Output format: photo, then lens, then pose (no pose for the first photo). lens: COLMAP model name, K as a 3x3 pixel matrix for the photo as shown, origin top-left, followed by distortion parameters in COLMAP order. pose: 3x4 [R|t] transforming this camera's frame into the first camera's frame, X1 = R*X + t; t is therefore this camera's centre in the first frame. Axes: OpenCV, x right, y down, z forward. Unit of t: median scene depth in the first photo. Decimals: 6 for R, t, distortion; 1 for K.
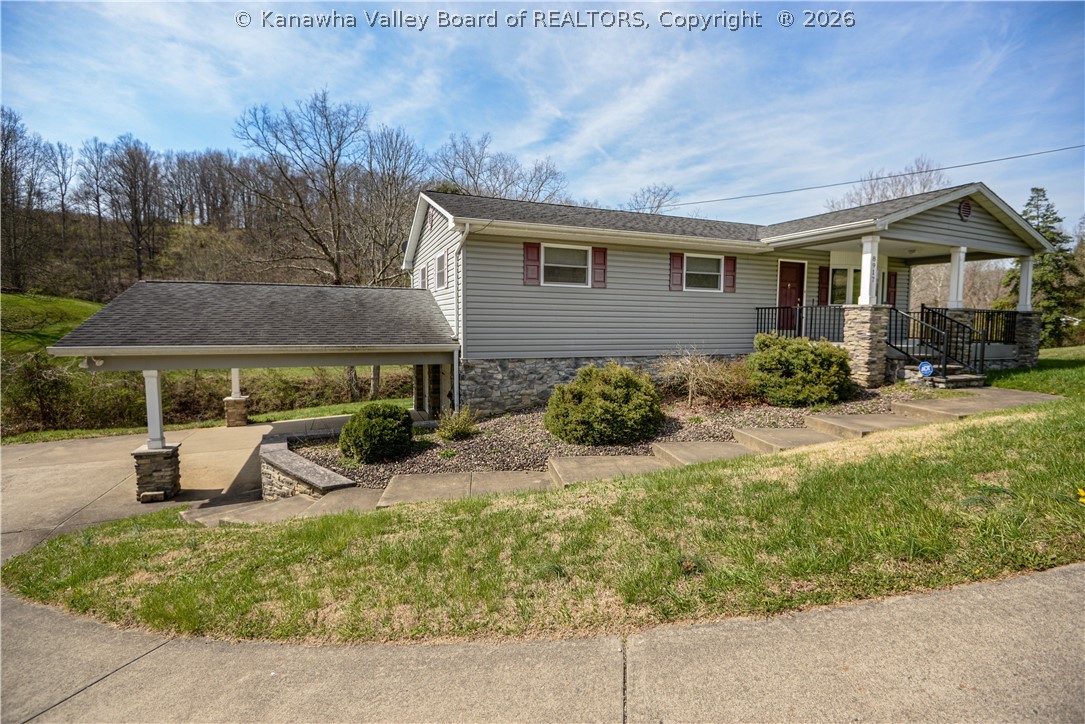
lens RADIAL K [[500.9, 0, 542.5], [0, 500.9, 362.0], [0, 0, 1]] dist [-0.014551, -0.015693]
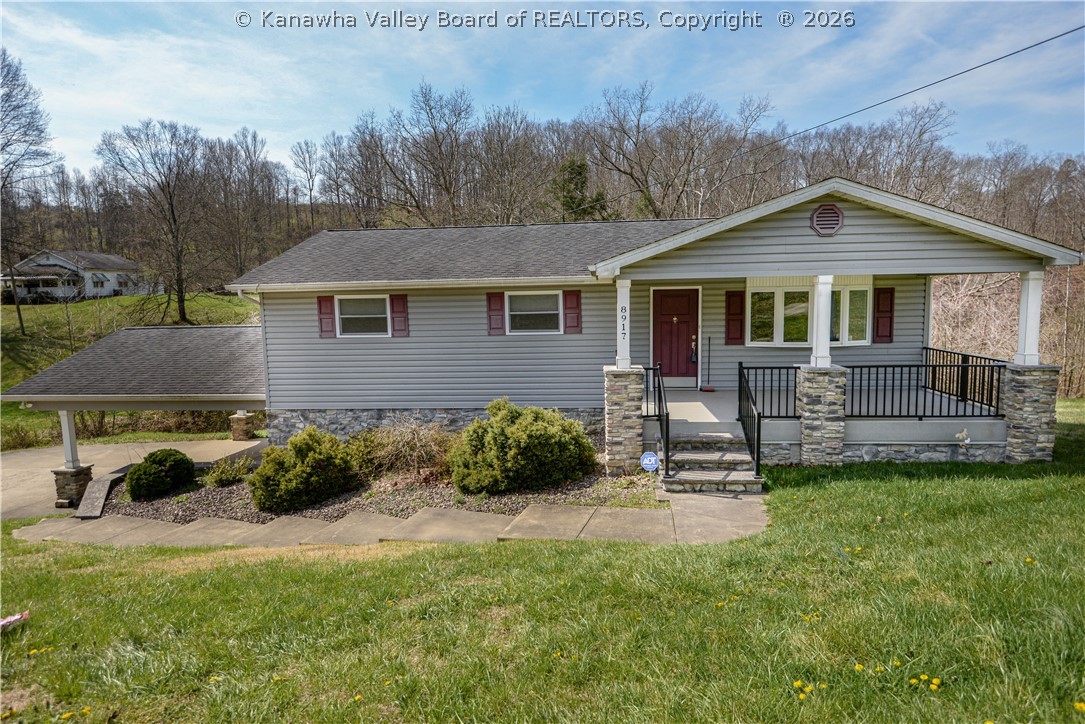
lens RADIAL K [[620.1, 0, 542.5], [0, 620.1, 362.0], [0, 0, 1]] dist [0.005635, -0.022344]
pose [[0.890448, 0.020762, -0.454611, 0.834643], [-0.007194, 0.999476, 0.031556, -0.130762], [0.455028, -0.024828, 0.890131, 0.069229]]
